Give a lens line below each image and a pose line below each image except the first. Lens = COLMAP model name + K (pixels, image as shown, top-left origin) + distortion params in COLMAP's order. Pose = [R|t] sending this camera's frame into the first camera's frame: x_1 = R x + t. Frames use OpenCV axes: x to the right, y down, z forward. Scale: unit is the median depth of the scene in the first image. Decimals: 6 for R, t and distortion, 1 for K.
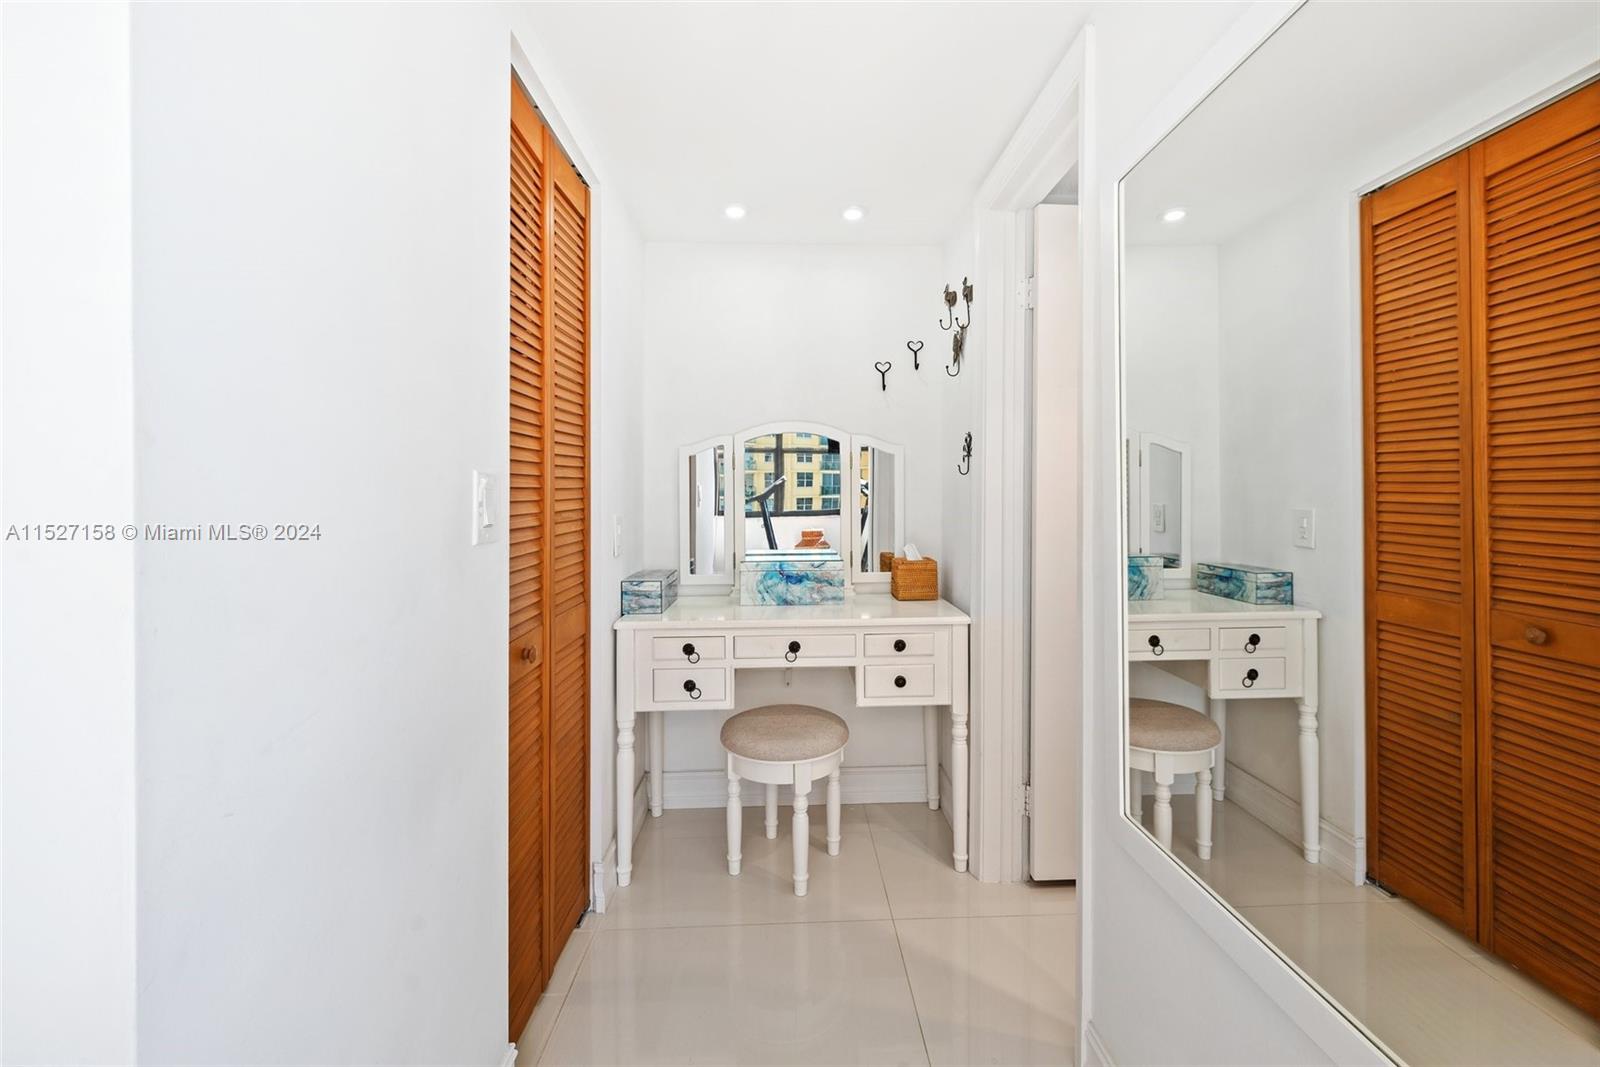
lens RADIAL K [[690.2, 0, 803.0], [0, 690.2, 493.1], [0, 0, 1]] dist [-0.000634, -0.000038]
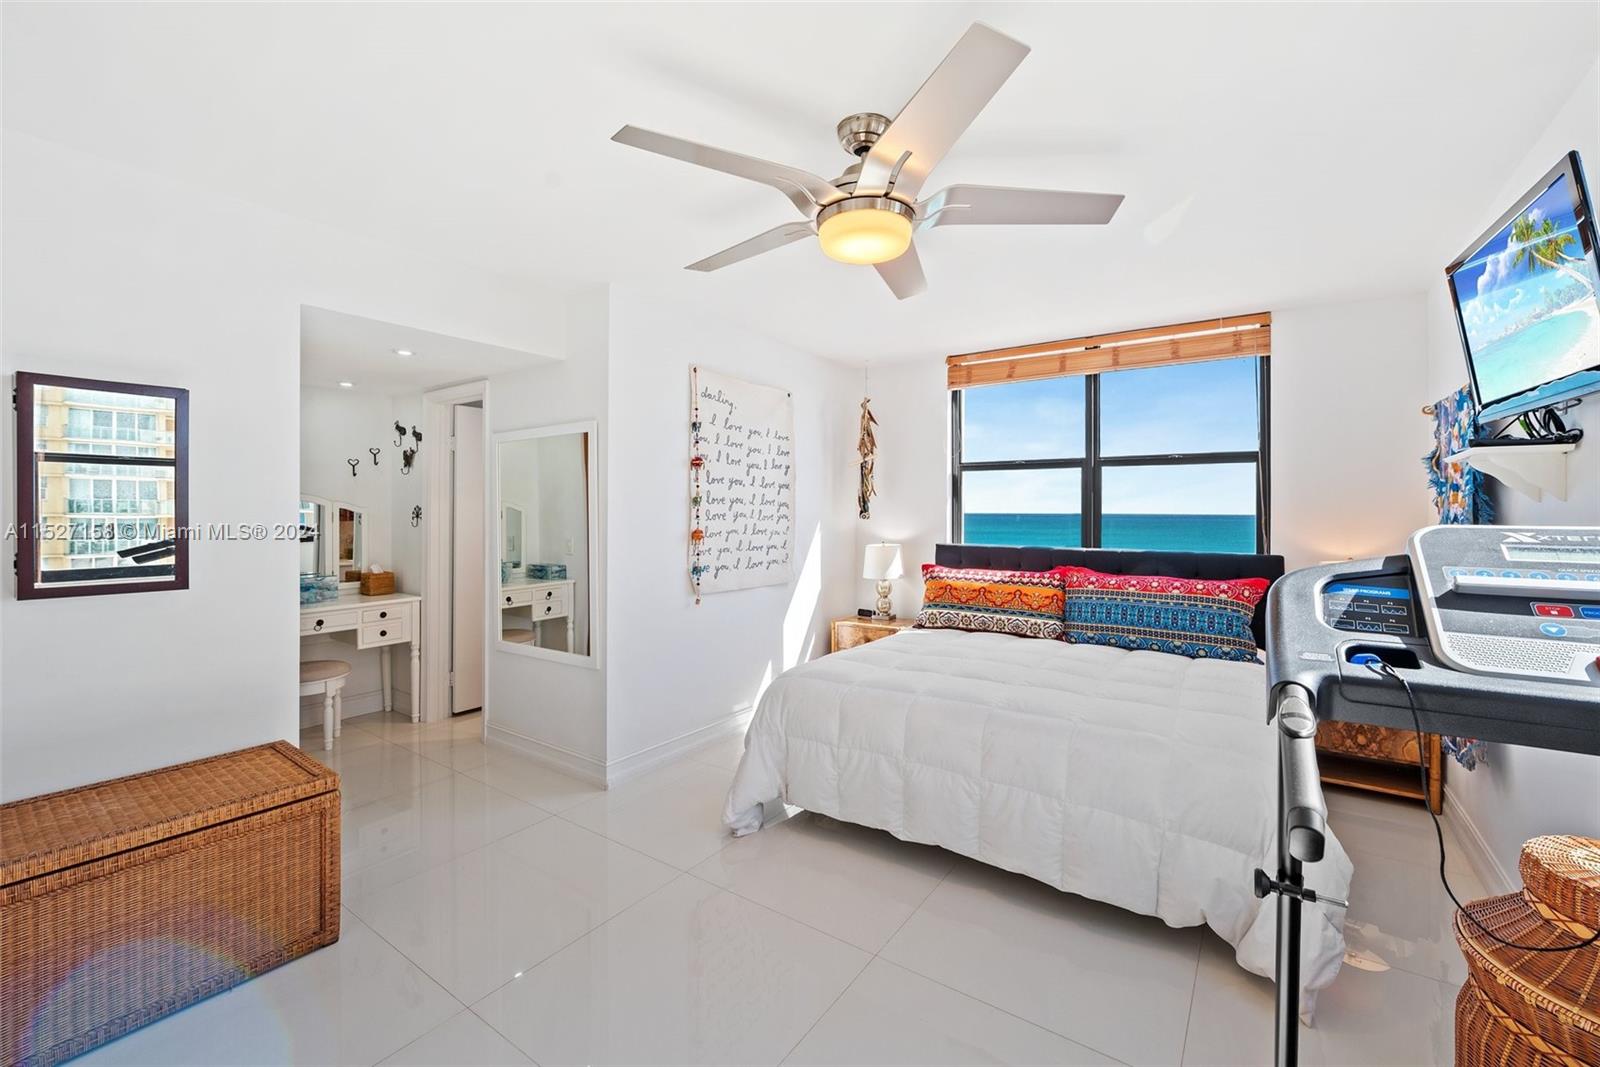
lens RADIAL K [[641.7, 0, 802.2], [0, 641.7, 514.2], [0, 0, 1]] dist [-0.000515, -0.000078]
pose [[0.619658, -0.004488, 0.784859, -0.522552], [-0.002817, 0.999965, 0.007941, -0.081316], [-0.784867, -0.007132, 0.619623, -1.014819]]
